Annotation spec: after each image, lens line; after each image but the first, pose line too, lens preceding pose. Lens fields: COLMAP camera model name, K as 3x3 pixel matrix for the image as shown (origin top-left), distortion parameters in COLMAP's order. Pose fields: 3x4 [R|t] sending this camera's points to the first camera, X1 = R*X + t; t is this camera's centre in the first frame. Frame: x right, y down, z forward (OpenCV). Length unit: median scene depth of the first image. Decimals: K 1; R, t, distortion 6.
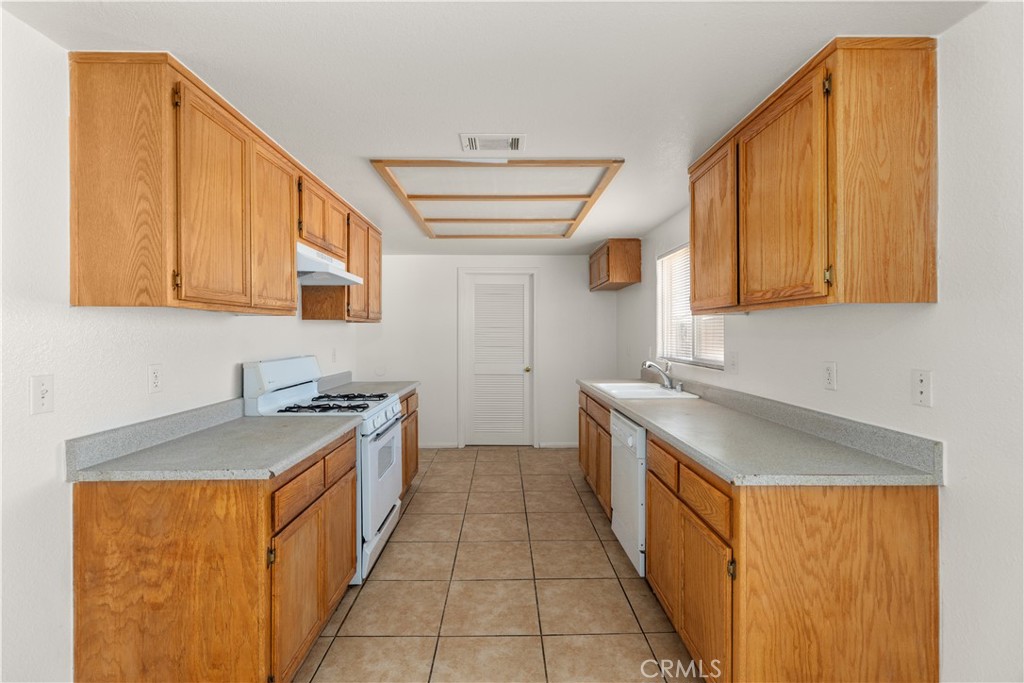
lens RADIAL K [[454.1, 0, 506.7], [0, 454.1, 336.3], [0, 0, 1]] dist [0.005532, -0.001029]
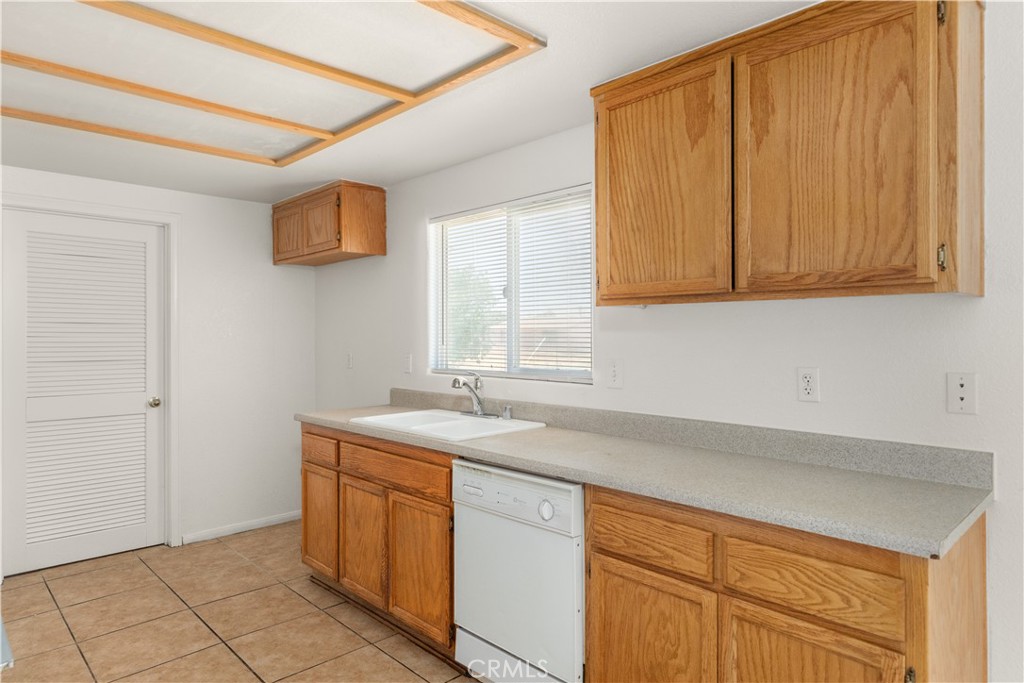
lens RADIAL K [[611.7, 0, 513.1], [0, 611.7, 336.7], [0, 0, 1]] dist [0.006840, -0.000238]
pose [[0.730402, -0.003616, 0.683008, -0.221289], [0.006641, 0.999976, -0.001809, 0.000058], [-0.682985, 0.005857, 0.730409, 0.302870]]
